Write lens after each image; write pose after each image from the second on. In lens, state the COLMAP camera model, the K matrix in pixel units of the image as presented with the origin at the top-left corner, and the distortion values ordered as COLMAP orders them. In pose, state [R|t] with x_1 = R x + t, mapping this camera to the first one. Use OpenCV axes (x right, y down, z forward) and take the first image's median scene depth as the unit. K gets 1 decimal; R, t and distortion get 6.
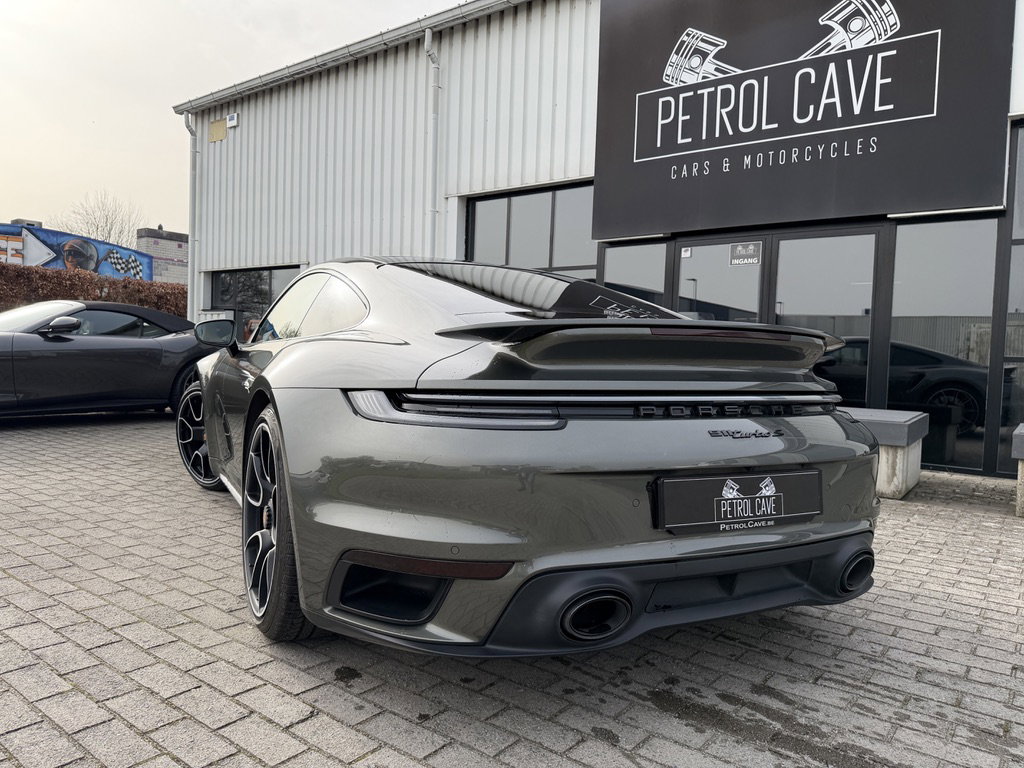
lens RADIAL K [[762.2, 0, 512.0], [0, 762.2, 384.0], [0, 0, 1]] dist [0.020288, -0.039099]
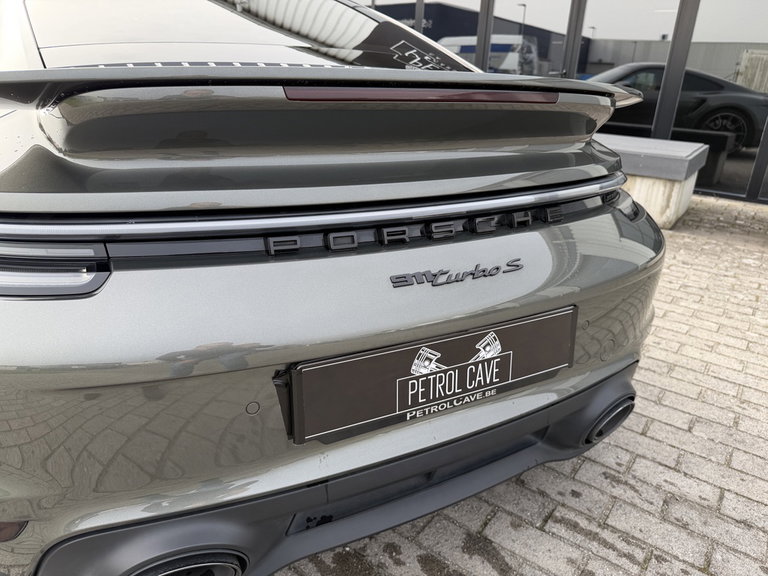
lens RADIAL K [[571.7, 0, 384.0], [0, 571.7, 288.0], [0, 0, 1]] dist [0.020288, -0.039099]
pose [[0.999825, 0.007437, 0.017183, 0.173738], [-0.012541, 0.947445, 0.319672, -0.051969], [-0.013902, -0.319832, 0.947372, 0.405590]]
